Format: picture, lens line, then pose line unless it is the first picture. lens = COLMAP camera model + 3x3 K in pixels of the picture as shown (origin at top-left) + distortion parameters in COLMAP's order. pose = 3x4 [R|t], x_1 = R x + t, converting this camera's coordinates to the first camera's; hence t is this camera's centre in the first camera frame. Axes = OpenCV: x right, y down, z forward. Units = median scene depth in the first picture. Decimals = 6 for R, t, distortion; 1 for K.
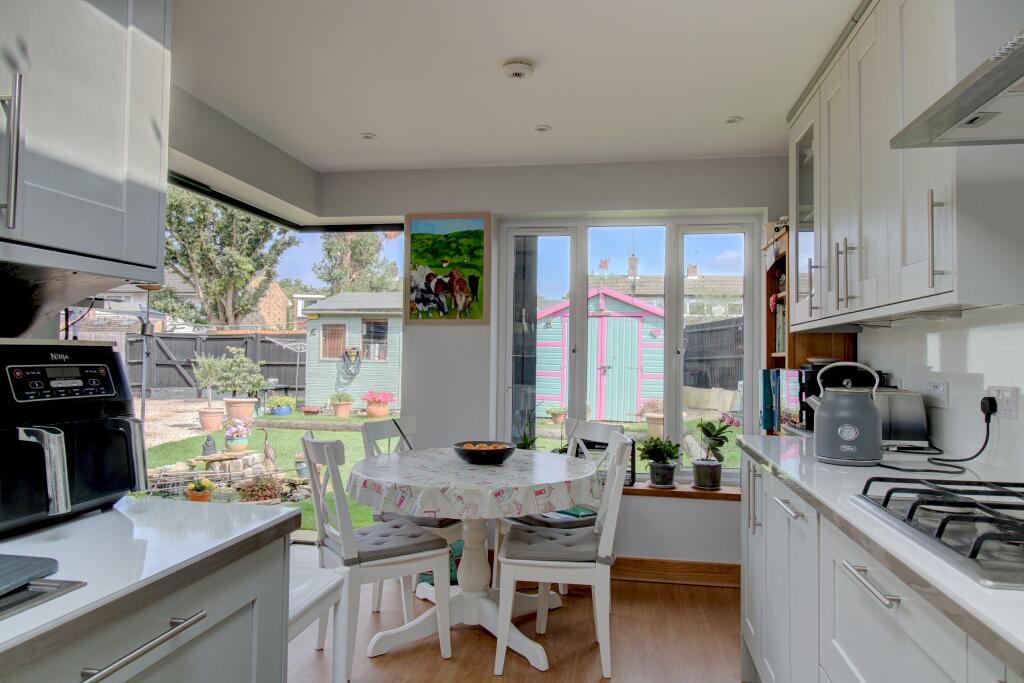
lens RADIAL K [[687.3, 0, 512.0], [0, 687.3, 341.5], [0, 0, 1]] dist [0.007693, -0.006159]
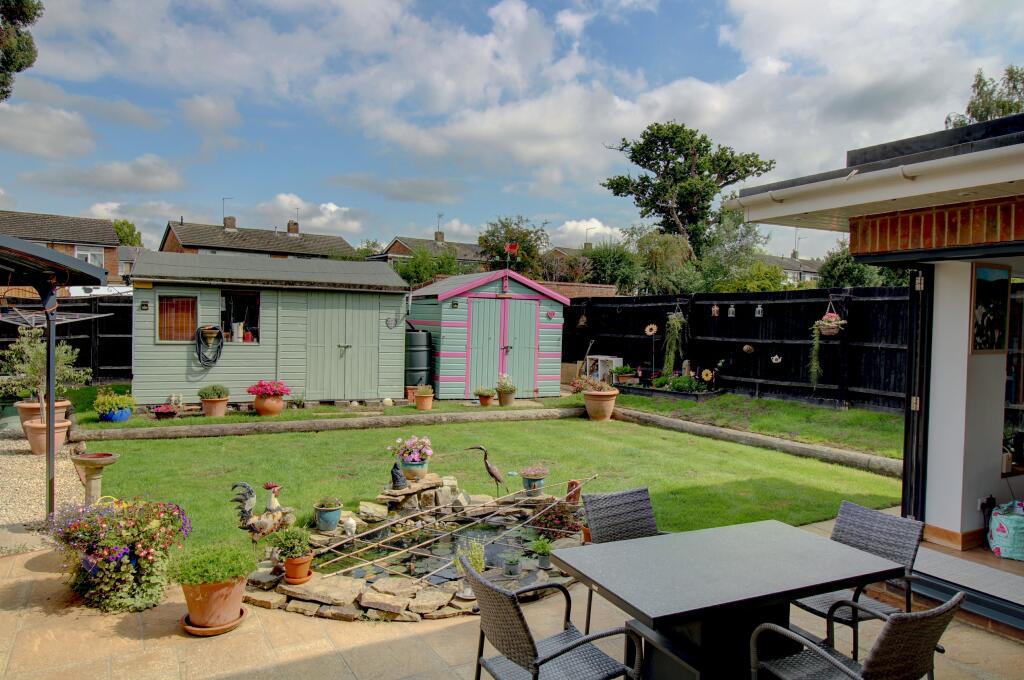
lens RADIAL K [[687.3, 0, 512.0], [0, 687.3, 340.0], [0, 0, 1]] dist [0.007693, -0.006159]
pose [[0.775759, -0.017591, 0.630784, -0.463421], [-0.023828, 0.998082, 0.057138, -0.029753], [-0.630579, -0.059356, 0.773852, 0.171079]]
